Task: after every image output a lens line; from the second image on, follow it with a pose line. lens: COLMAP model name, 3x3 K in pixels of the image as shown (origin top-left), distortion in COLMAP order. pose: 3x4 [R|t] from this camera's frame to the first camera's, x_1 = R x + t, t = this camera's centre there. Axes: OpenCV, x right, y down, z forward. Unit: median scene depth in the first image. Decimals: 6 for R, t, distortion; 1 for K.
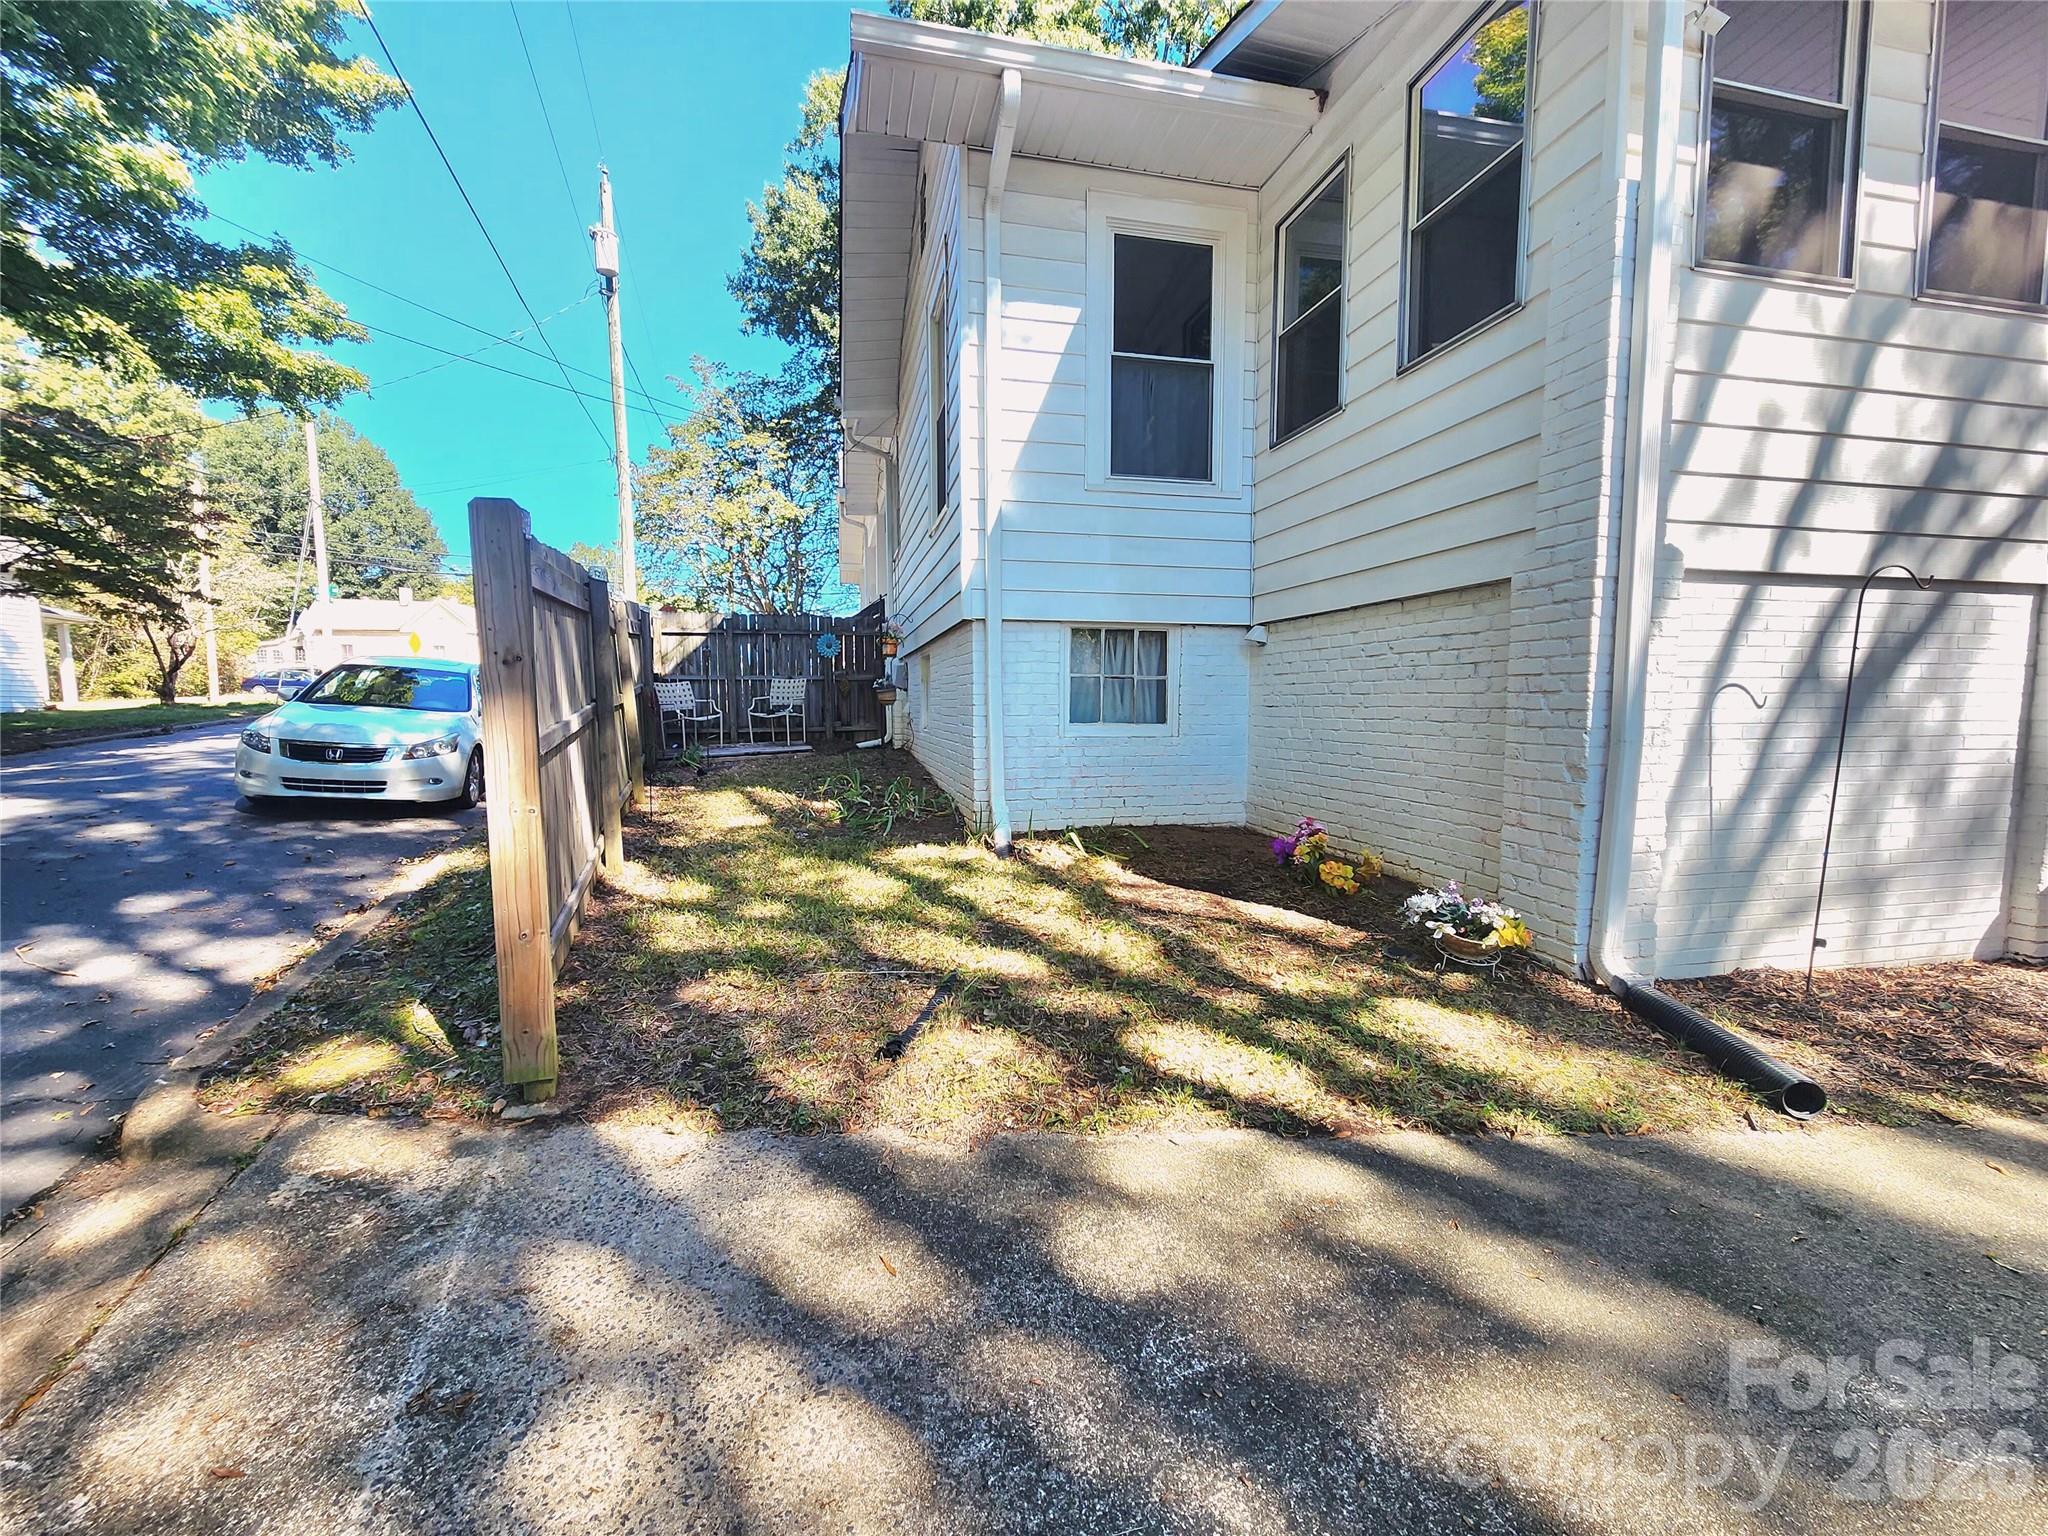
lens RADIAL K [[843.9, 0, 1024.0], [0, 843.9, 768.0], [0, 0, 1]] dist [0.002224, 0.000289]
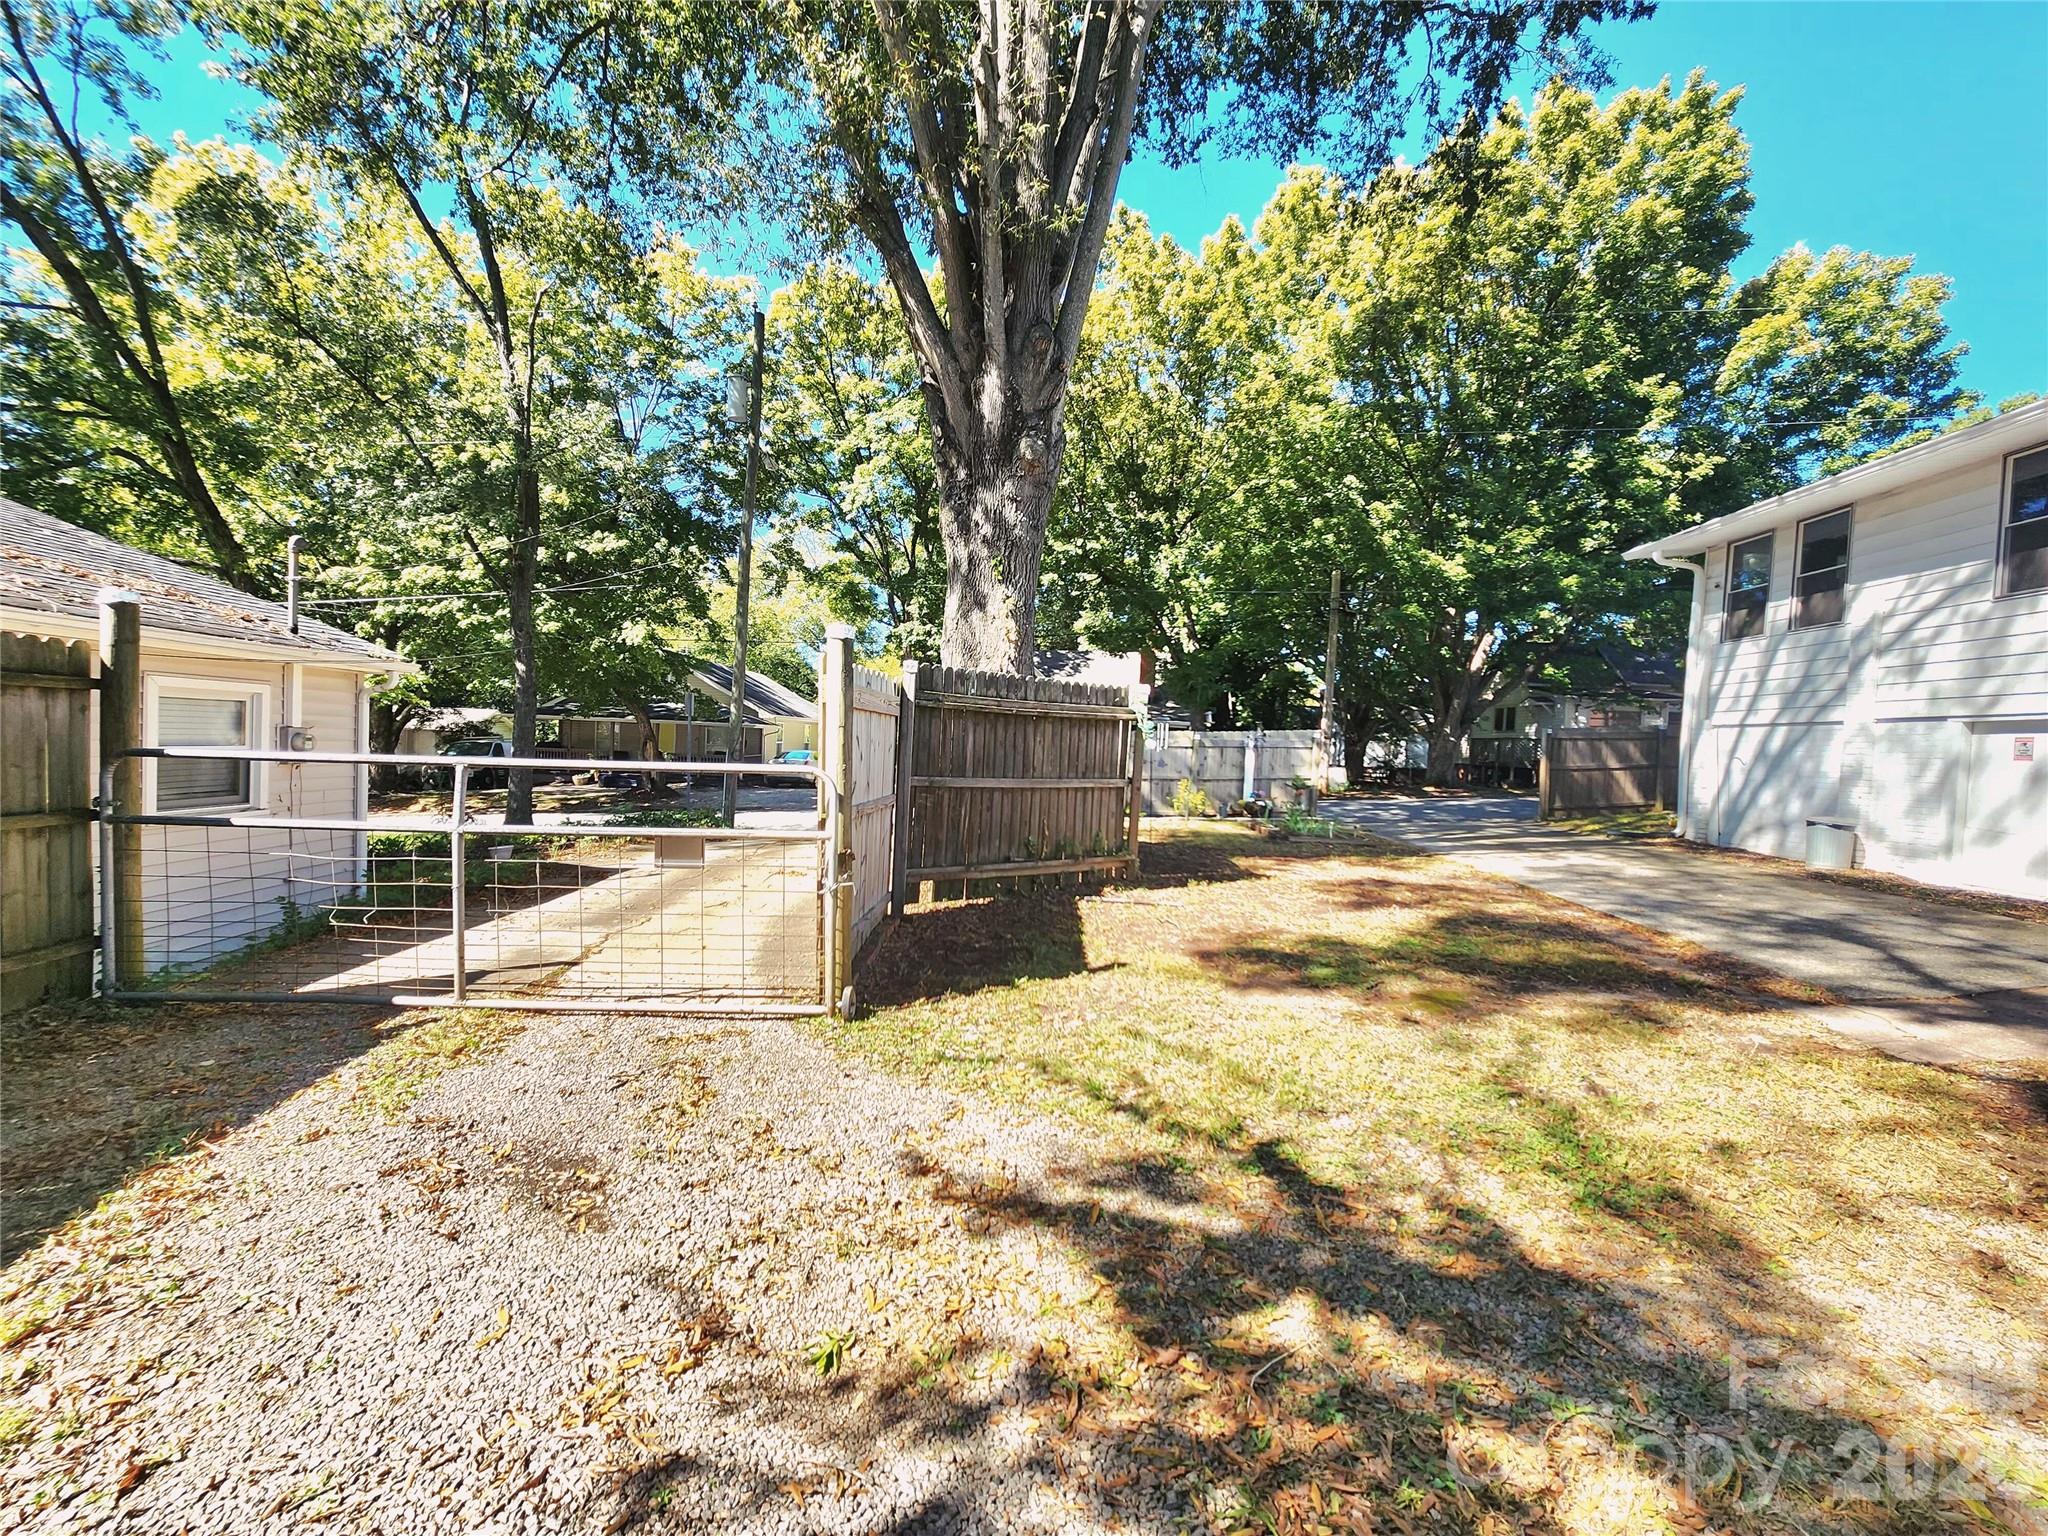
lens RADIAL K [[824.0, 0, 1027.5], [0, 824.0, 763.3], [0, 0, 1]] dist [0.000837, 0.000631]
pose [[-0.285356, 0.011771, -0.958349, 4.379763], [-0.117448, 0.991959, 0.047155, 0.095484], [0.951198, 0.126012, -0.281679, -0.685176]]
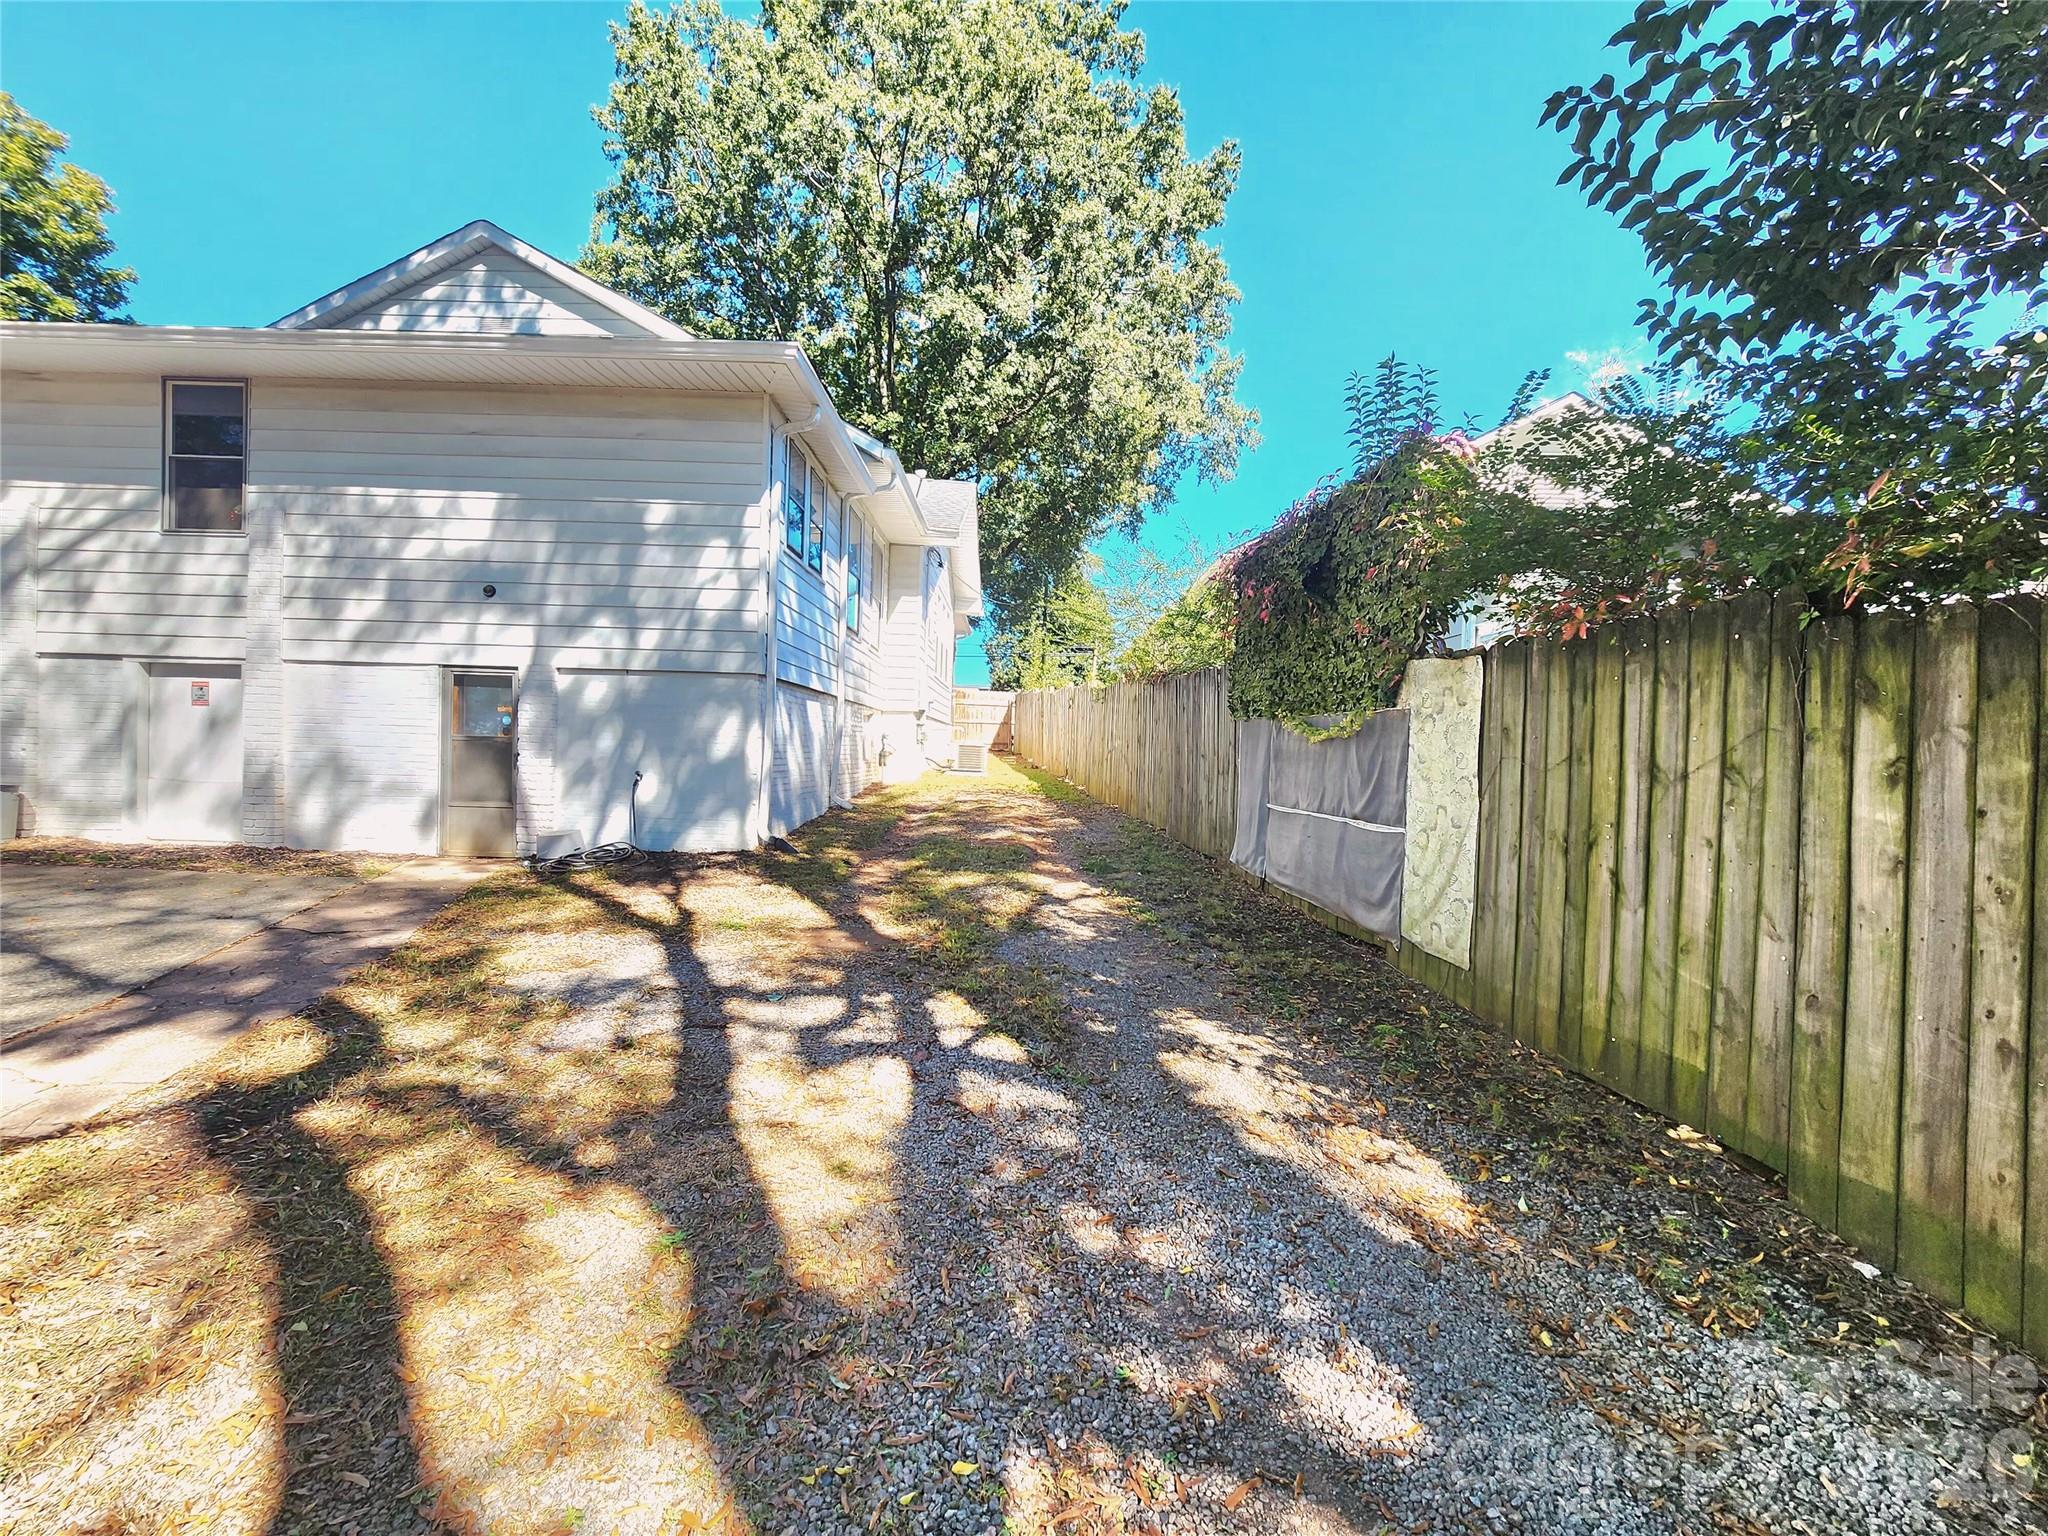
lens RADIAL K [[824.0, 0, 1027.5], [0, 824.0, 763.3], [0, 0, 1]] dist [0.000837, 0.000631]
pose [[0.978187, 0.029057, -0.205685, 4.076002], [-0.042130, 0.997341, -0.059466, 0.068359], [0.203410, 0.066835, 0.976810, -0.442168]]
